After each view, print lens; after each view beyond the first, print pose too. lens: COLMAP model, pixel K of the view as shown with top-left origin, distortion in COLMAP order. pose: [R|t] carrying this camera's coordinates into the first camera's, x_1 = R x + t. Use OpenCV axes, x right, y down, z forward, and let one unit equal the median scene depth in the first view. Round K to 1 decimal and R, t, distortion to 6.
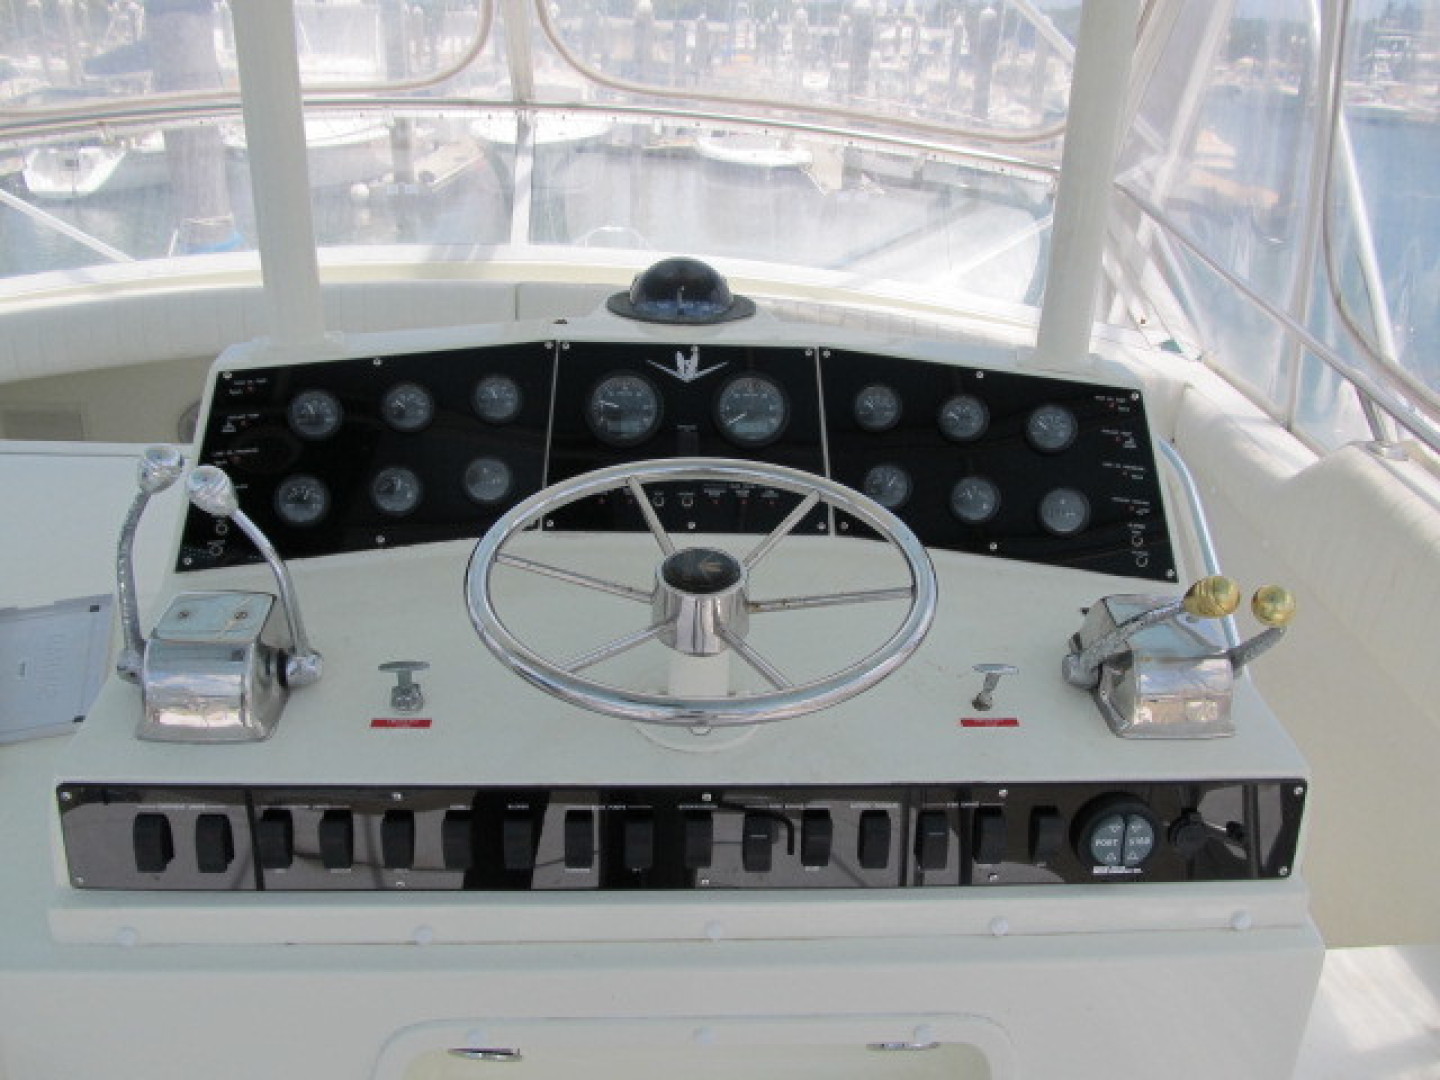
lens RADIAL K [[1217.3, 0, 718.0], [0, 1217.3, 539.5], [0, 0, 1]] dist [-0.081821, 0.079718]
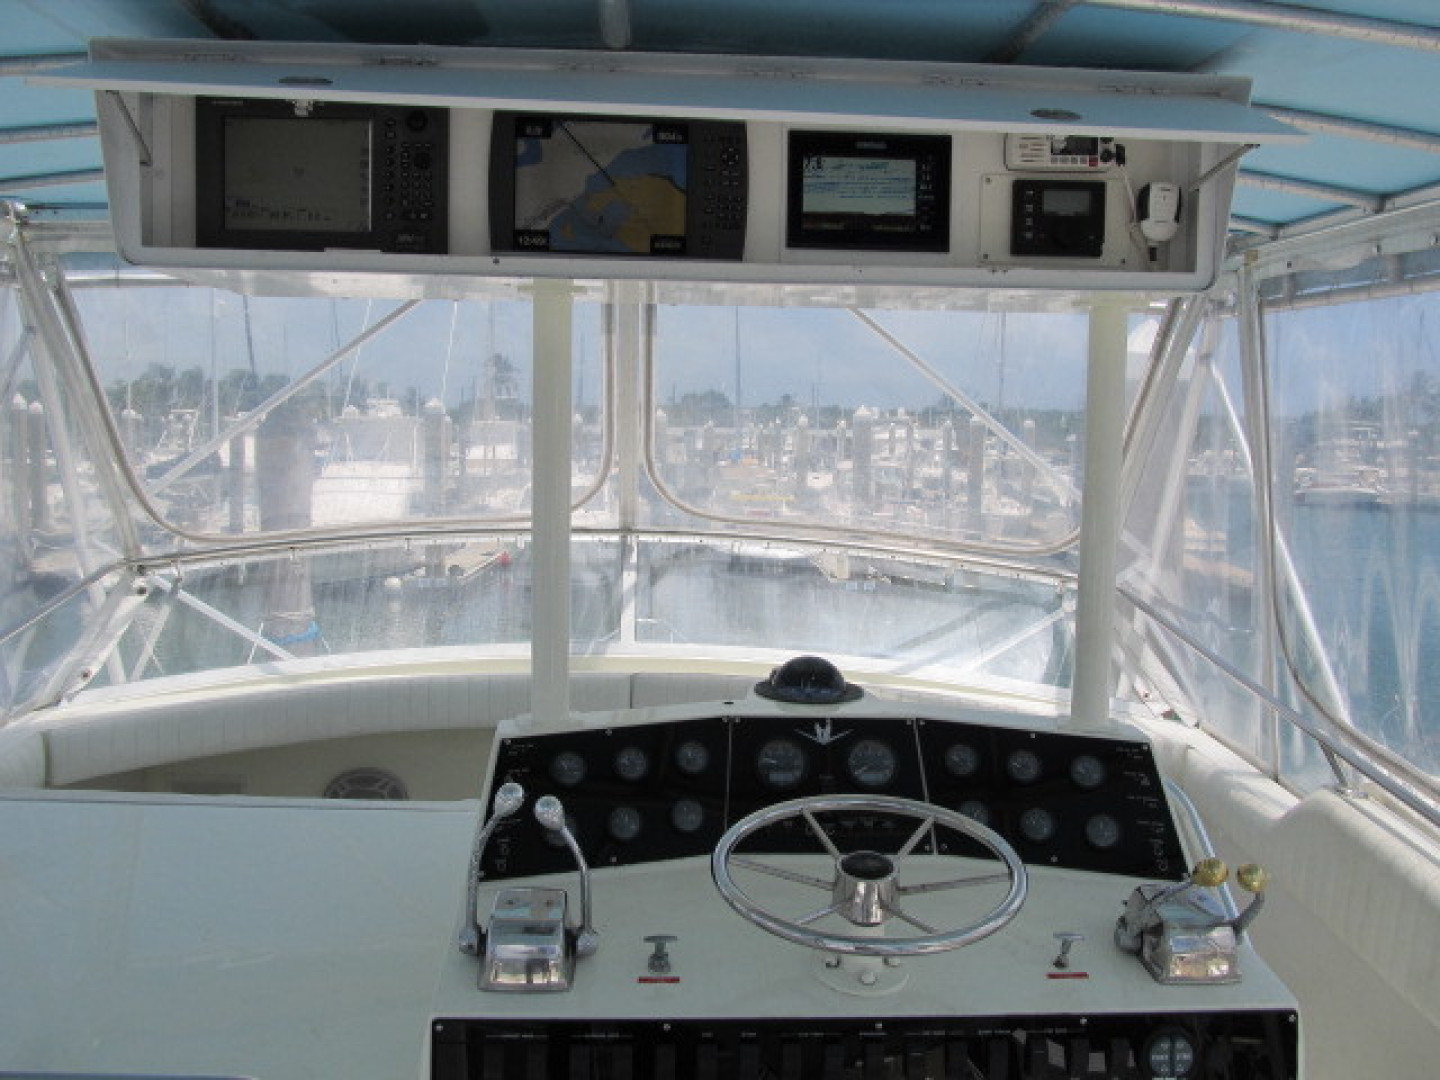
lens RADIAL K [[1217.3, 0, 718.0], [0, 1217.3, 539.5], [0, 0, 1]] dist [-0.081821, 0.079718]
pose [[0.999906, -0.013250, -0.003629, -0.138633], [0.011488, 0.951268, -0.308152, 0.074229], [0.007535, 0.308081, 0.951330, -0.398550]]
